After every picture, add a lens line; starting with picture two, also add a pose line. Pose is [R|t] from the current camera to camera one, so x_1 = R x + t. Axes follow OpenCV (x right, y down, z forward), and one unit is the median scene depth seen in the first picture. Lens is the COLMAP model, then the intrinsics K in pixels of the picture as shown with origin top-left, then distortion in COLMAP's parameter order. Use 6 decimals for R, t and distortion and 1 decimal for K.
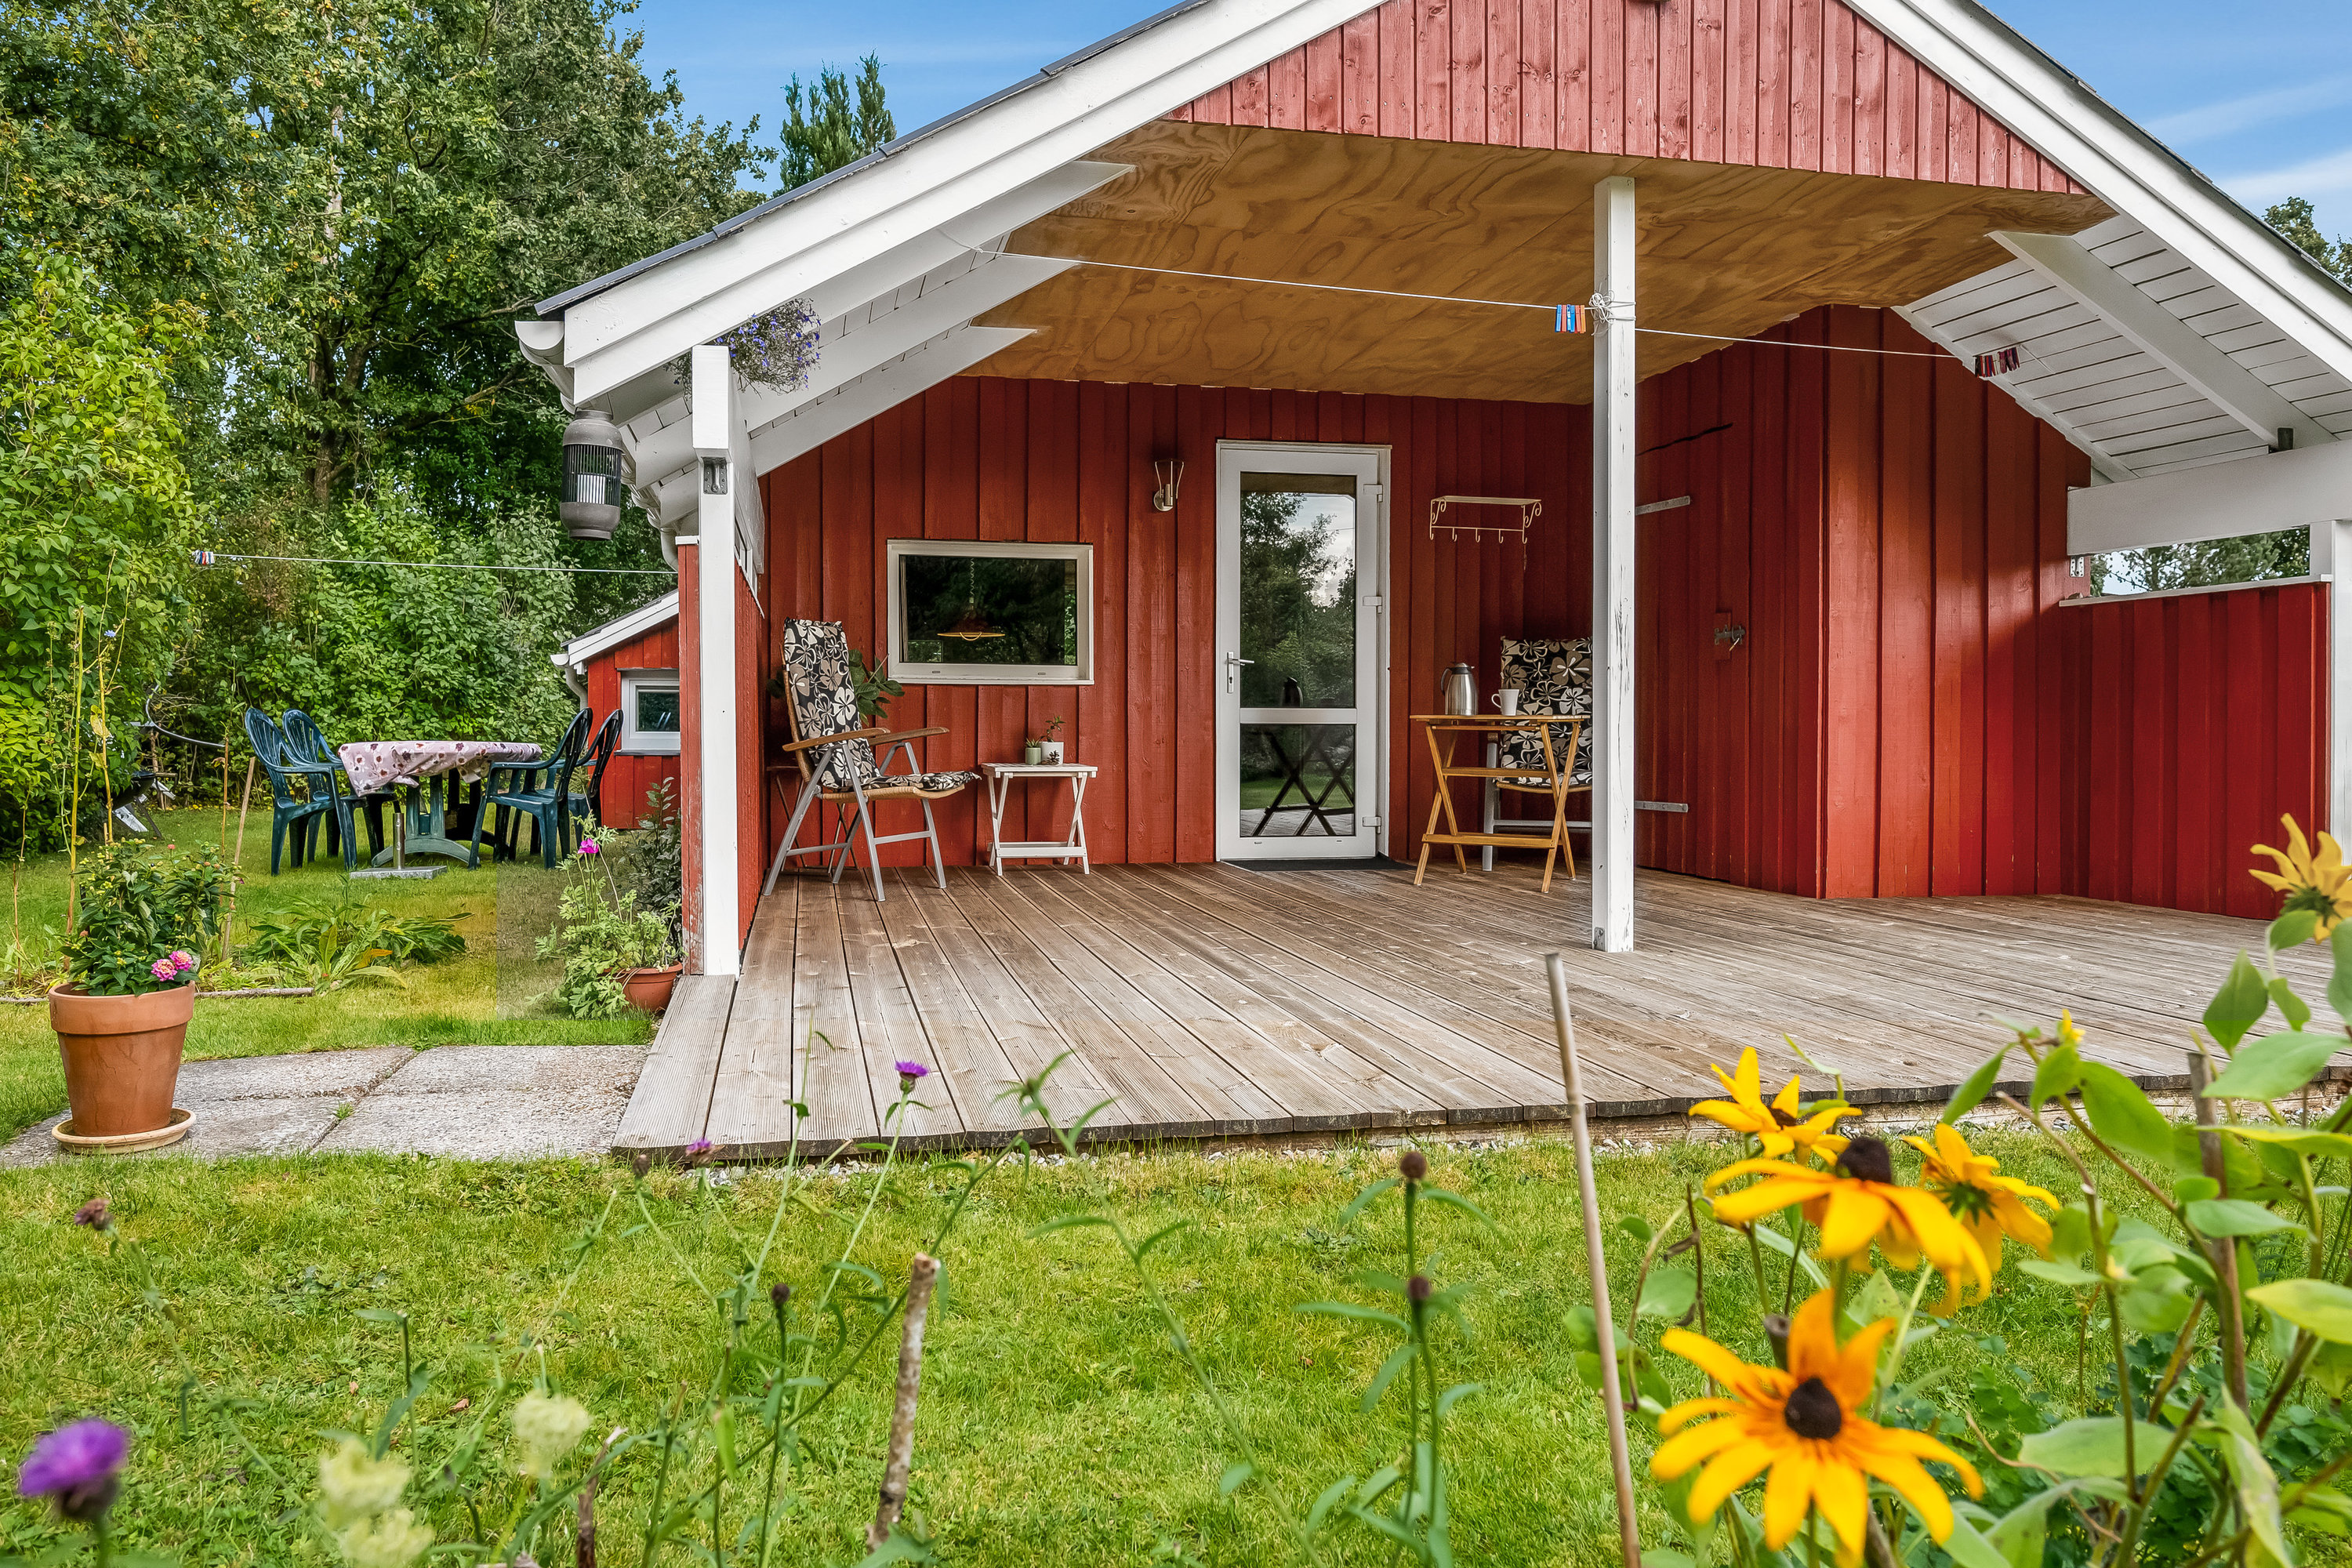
lens RADIAL K [[1567.8, 0, 1082.8], [0, 1567.8, 745.9], [0, 0, 1]] dist [-0.009331, 0.002649]
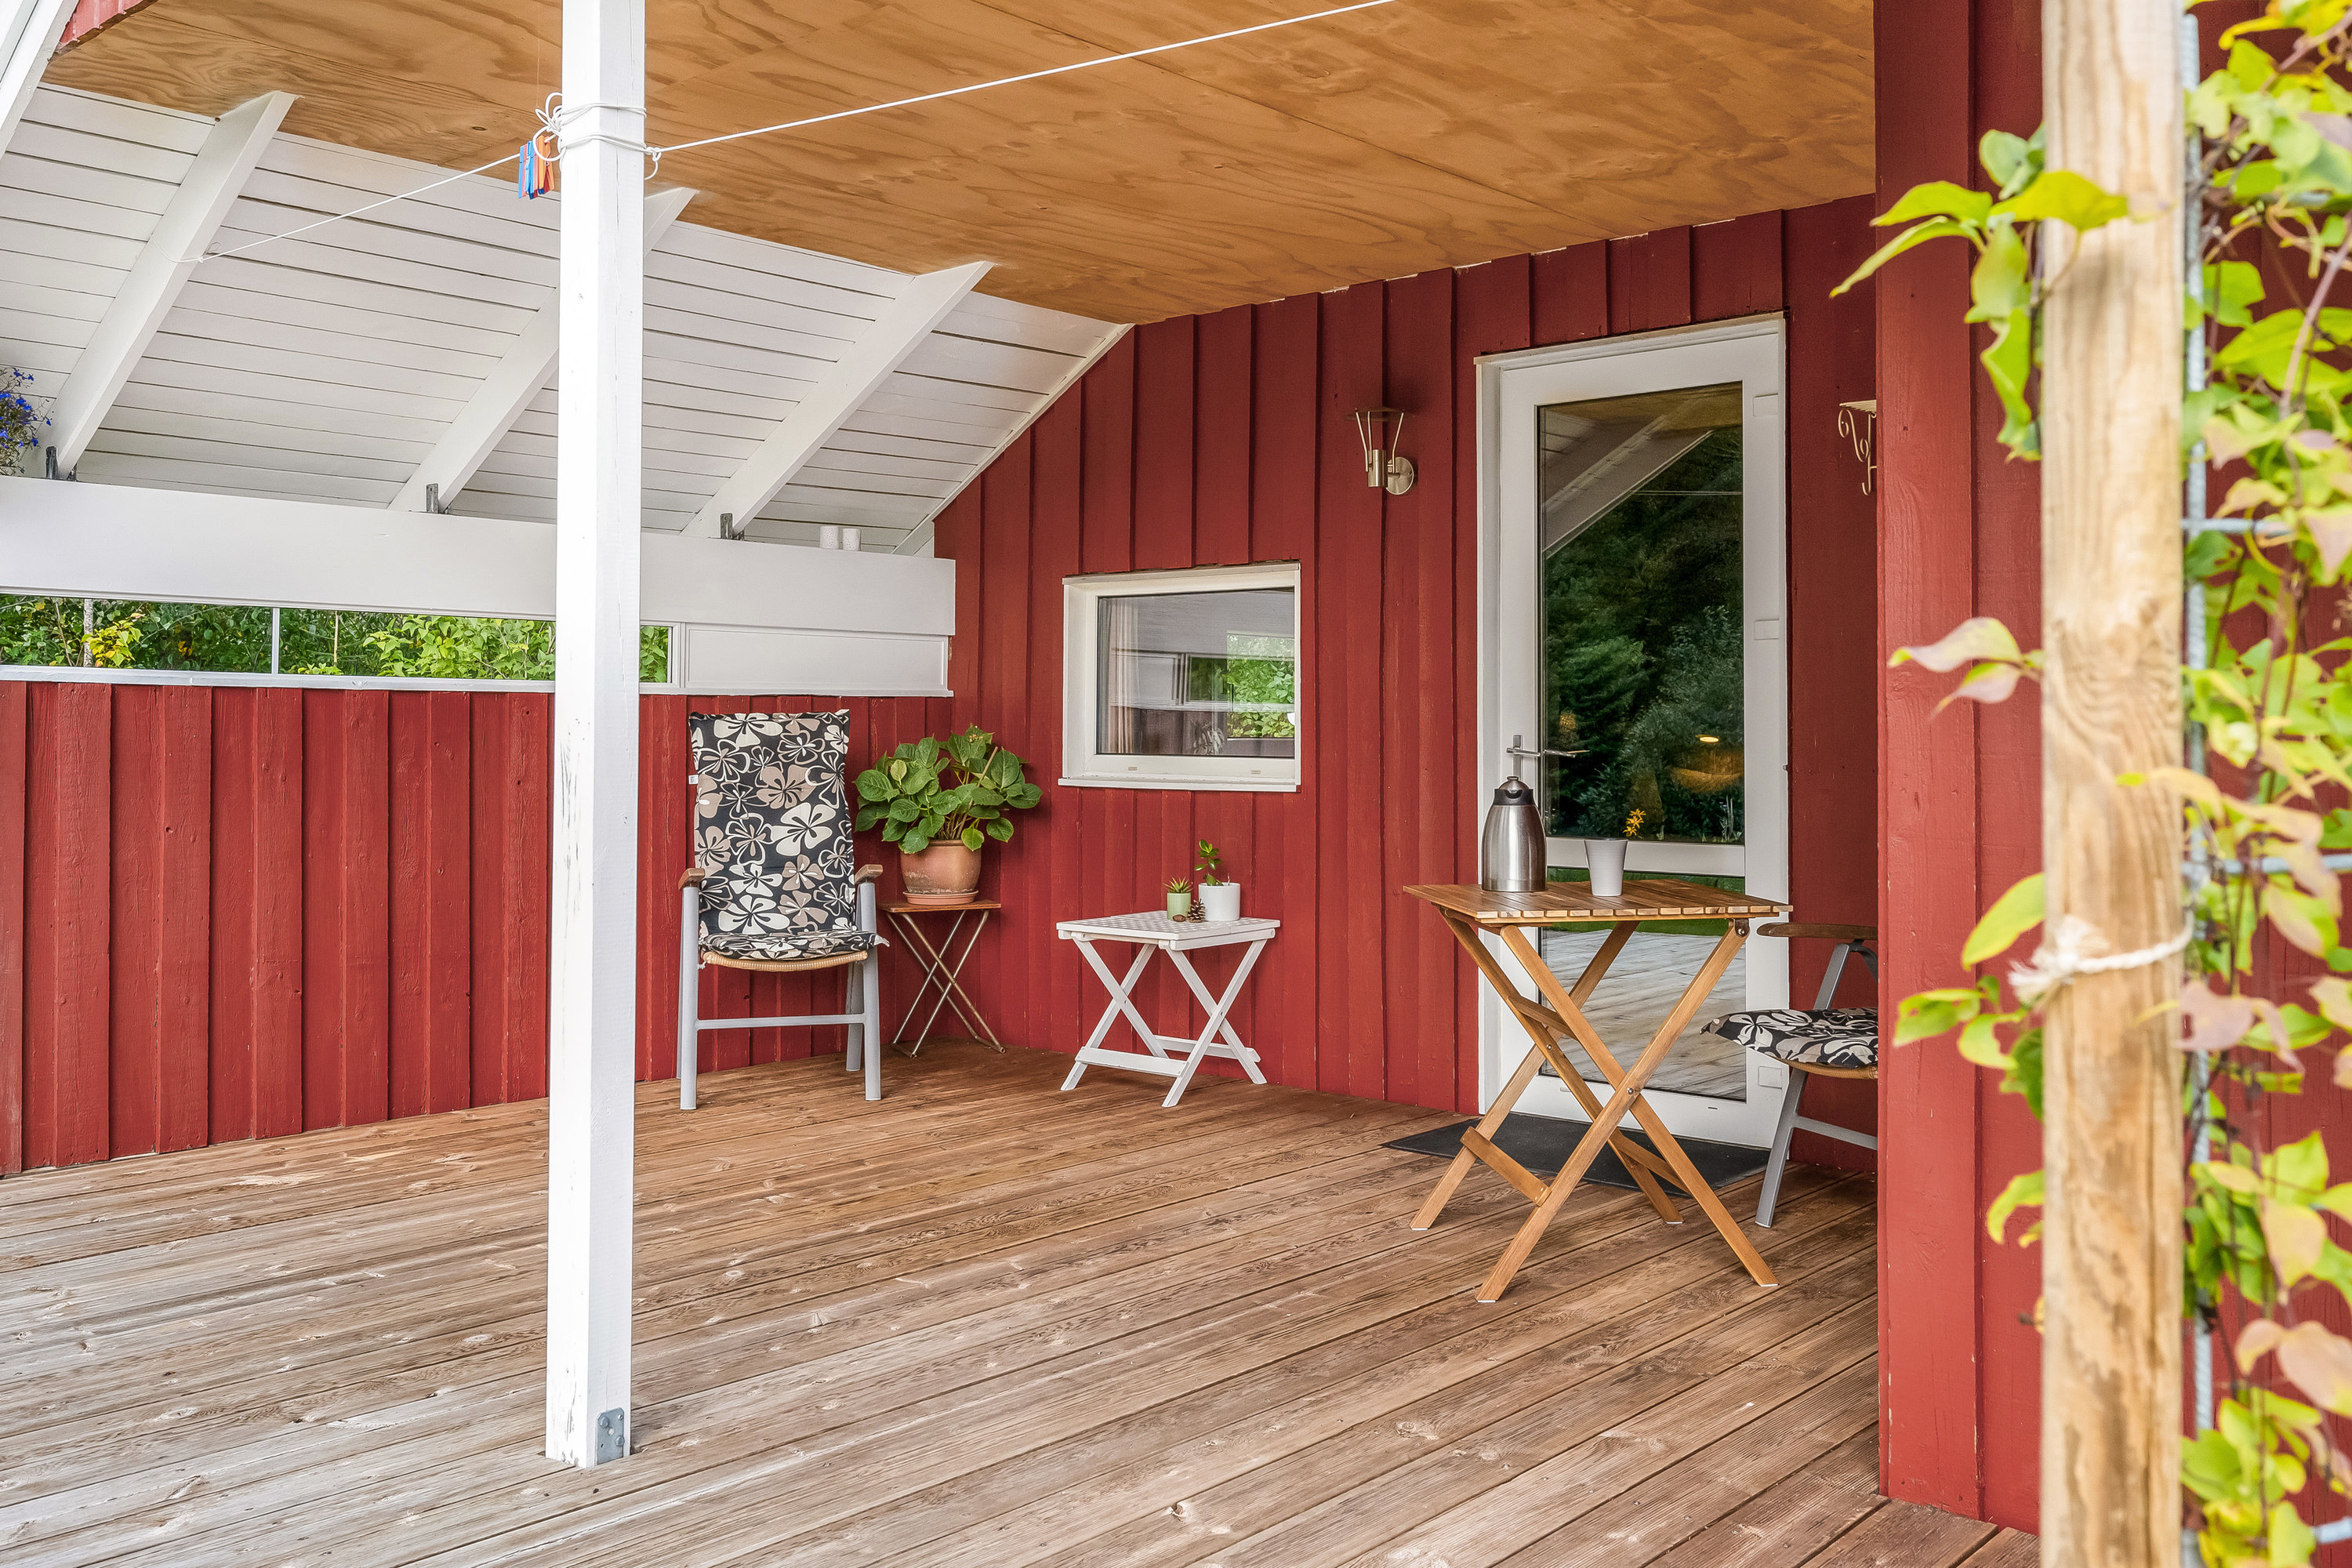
lens RADIAL K [[2006.4, 0, 1176.8], [0, 2006.4, 780.7], [0, 0, 1]] dist [0.009428, 0.001432]
pose [[0.609202, 0.021989, -0.792710, 0.642414], [-0.010416, 0.999751, 0.019728, -0.062642], [0.792947, -0.003761, 0.609280, 0.518862]]
